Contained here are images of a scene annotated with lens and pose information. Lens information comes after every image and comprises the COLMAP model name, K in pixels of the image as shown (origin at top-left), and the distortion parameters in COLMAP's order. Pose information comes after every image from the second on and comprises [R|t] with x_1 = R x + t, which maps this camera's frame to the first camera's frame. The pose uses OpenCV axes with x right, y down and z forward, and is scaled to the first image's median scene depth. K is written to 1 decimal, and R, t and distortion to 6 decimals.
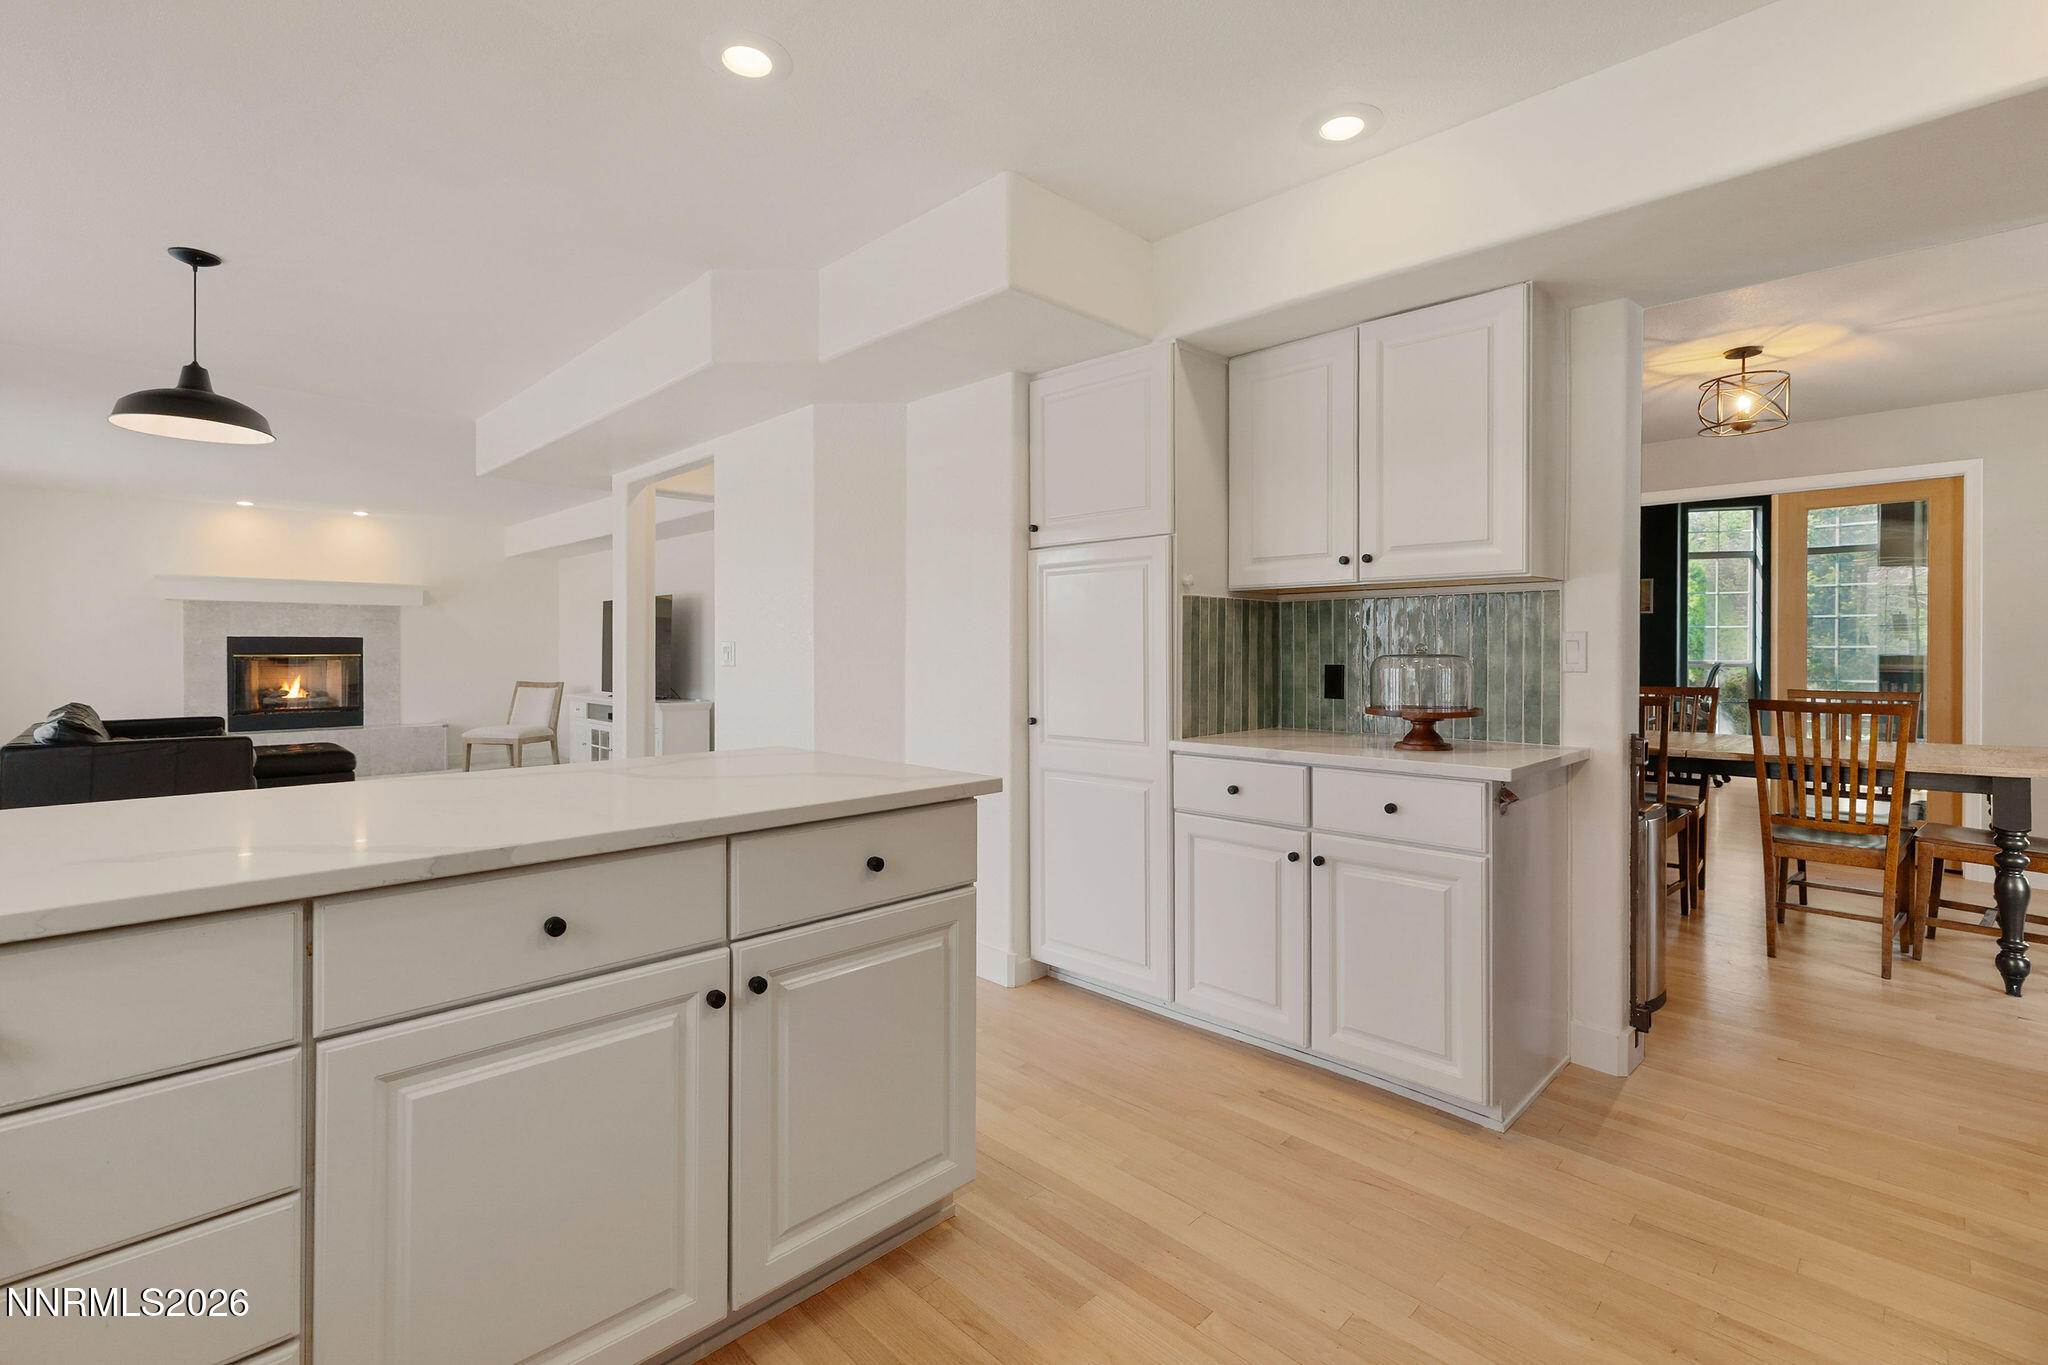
lens RADIAL K [[902.3, 0, 1033.1], [0, 902.3, 646.4], [0, 0, 1]] dist [0.001418, 0.000087]
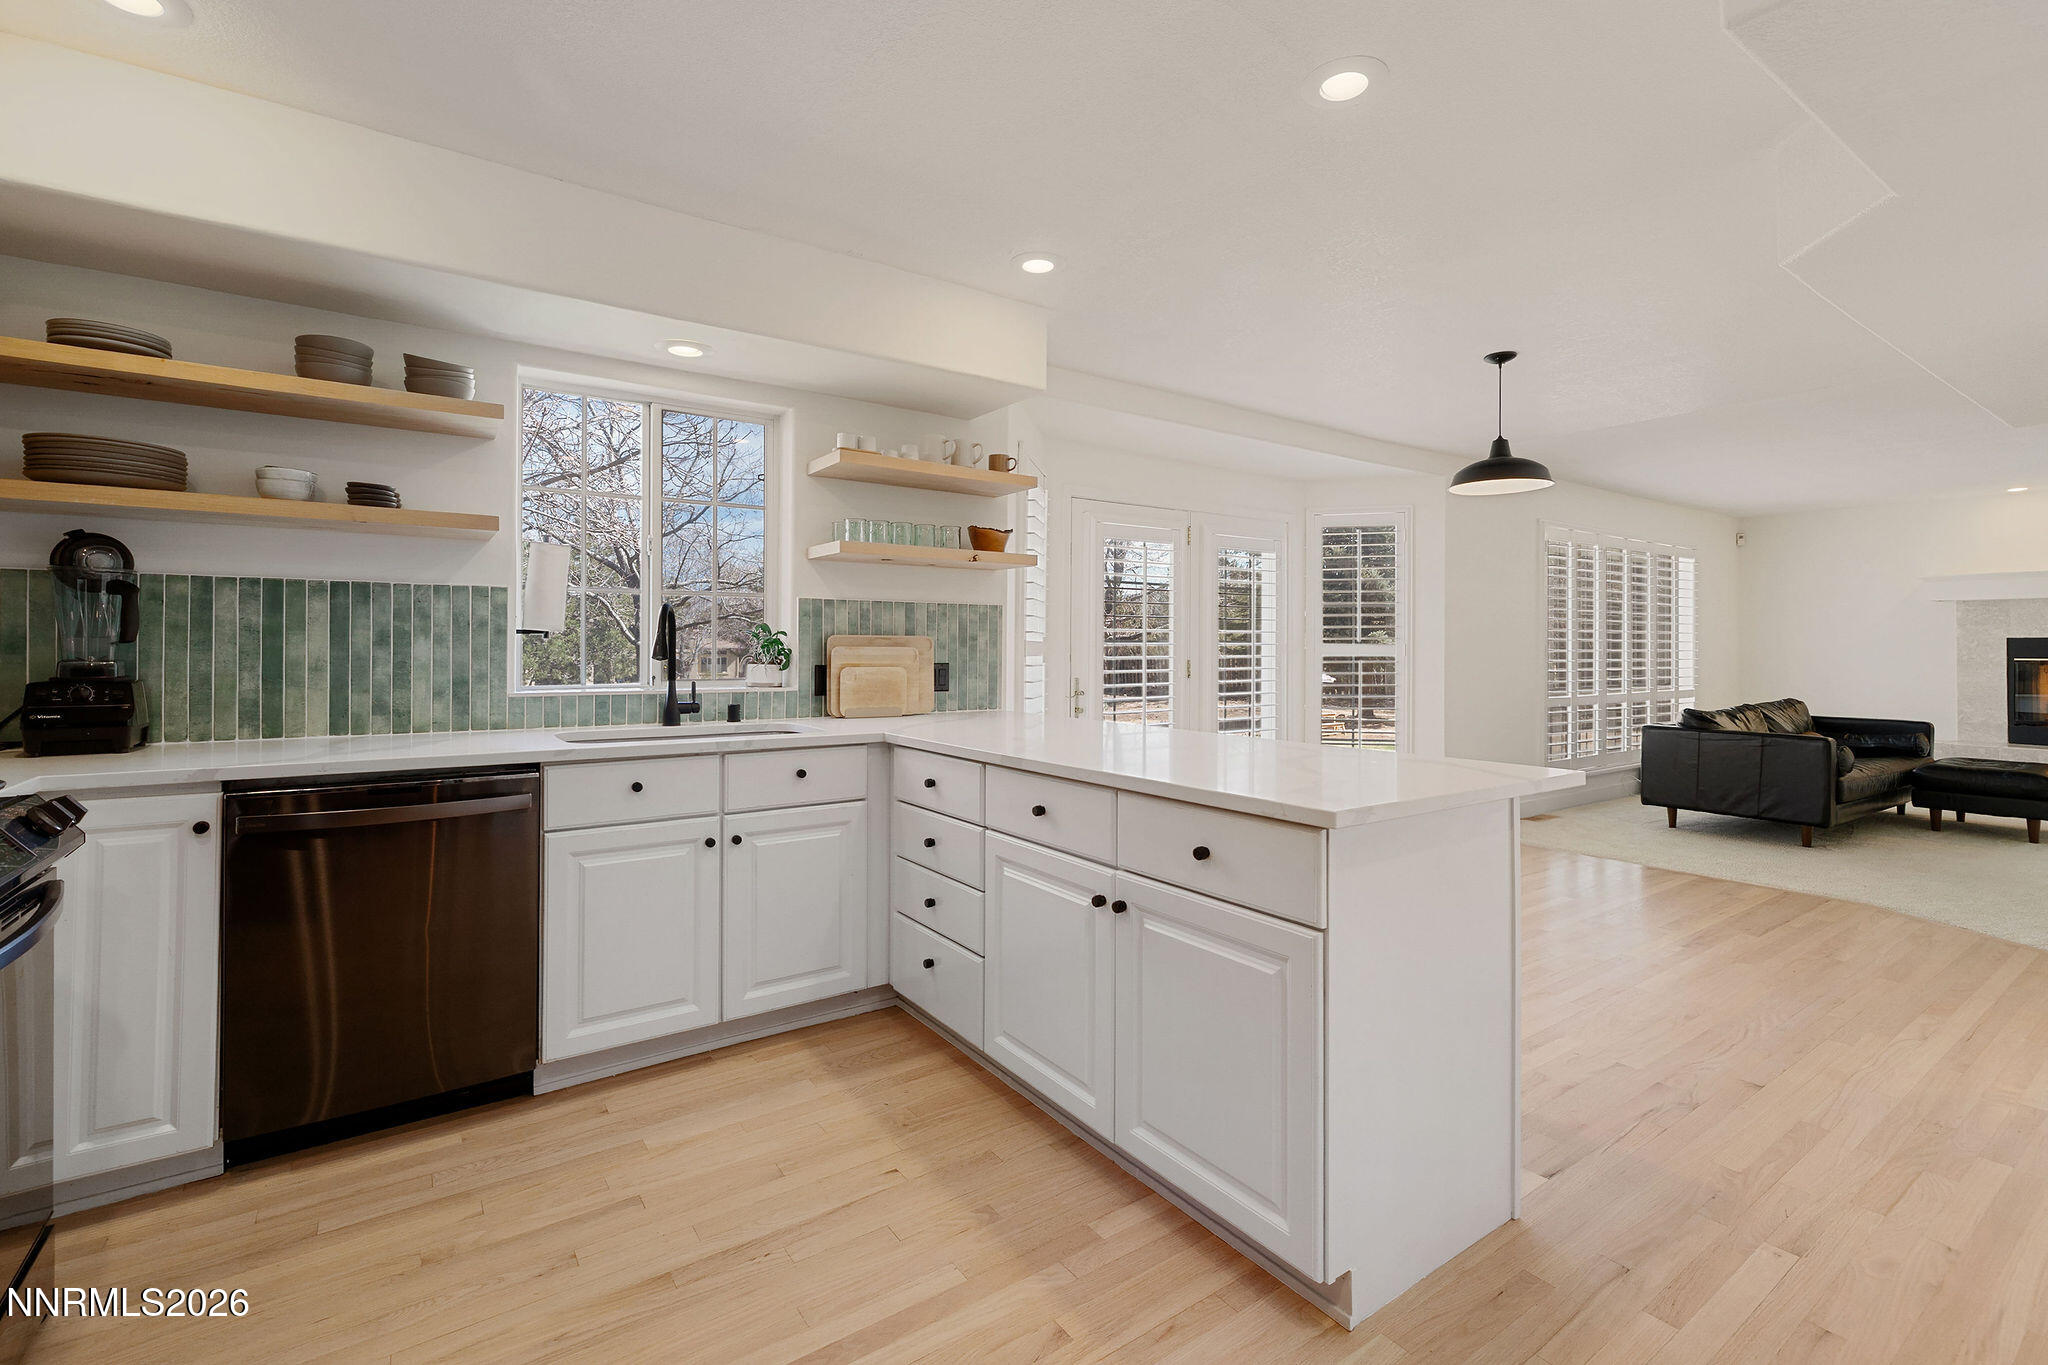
lens RADIAL K [[902.3, 0, 1033.1], [0, 902.3, 646.4], [0, 0, 1]] dist [0.001418, 0.000087]
pose [[-0.168289, -0.005100, -0.985725, 0.886013], [0.001561, 0.999984, -0.005440, 0.004201], [0.985737, -0.002454, -0.168278, 0.964956]]
